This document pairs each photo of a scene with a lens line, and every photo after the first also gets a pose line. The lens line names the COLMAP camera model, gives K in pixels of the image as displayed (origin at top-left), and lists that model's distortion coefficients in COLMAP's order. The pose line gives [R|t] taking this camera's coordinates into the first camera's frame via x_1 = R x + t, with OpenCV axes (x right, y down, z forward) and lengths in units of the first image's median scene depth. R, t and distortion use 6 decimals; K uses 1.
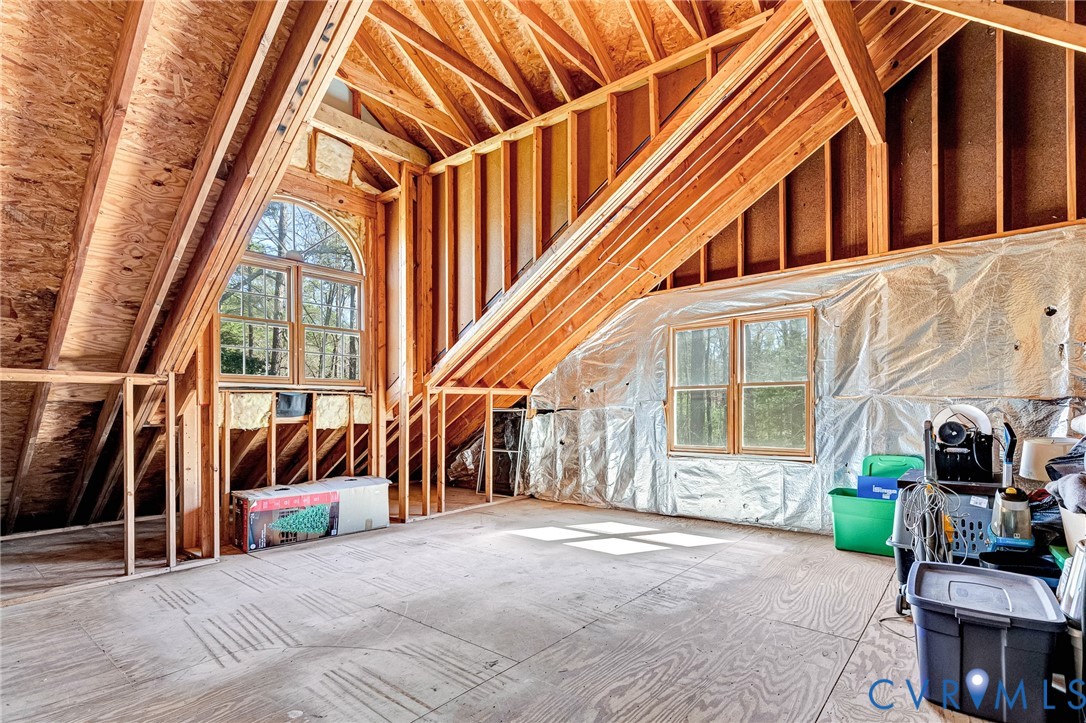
lens RADIAL K [[532.4, 0, 542.2], [0, 532.4, 409.8], [0, 0, 1]] dist [0.001027, 0.000123]
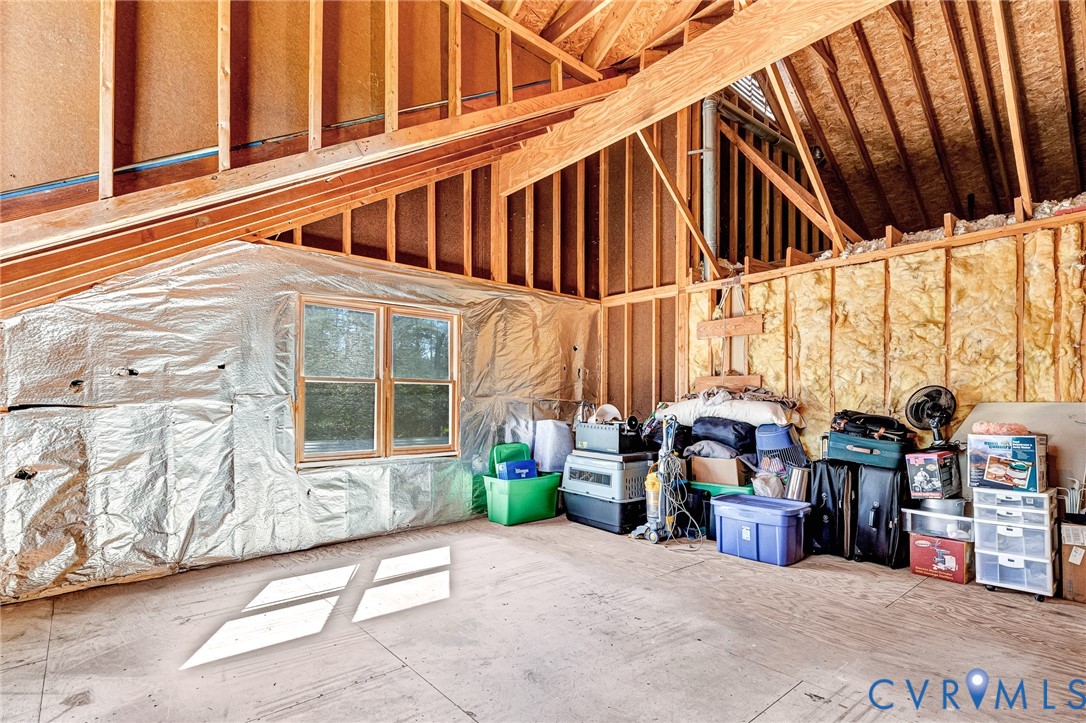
lens RADIAL K [[526.4, 0, 541.8], [0, 526.4, 397.7], [0, 0, 1]] dist [0.001885, -0.000040]
pose [[0.157644, 0.020341, 0.987287, -0.452616], [-0.000884, 0.999790, -0.020458, 0.001563], [-0.987496, 0.002352, 0.157628, 0.574999]]
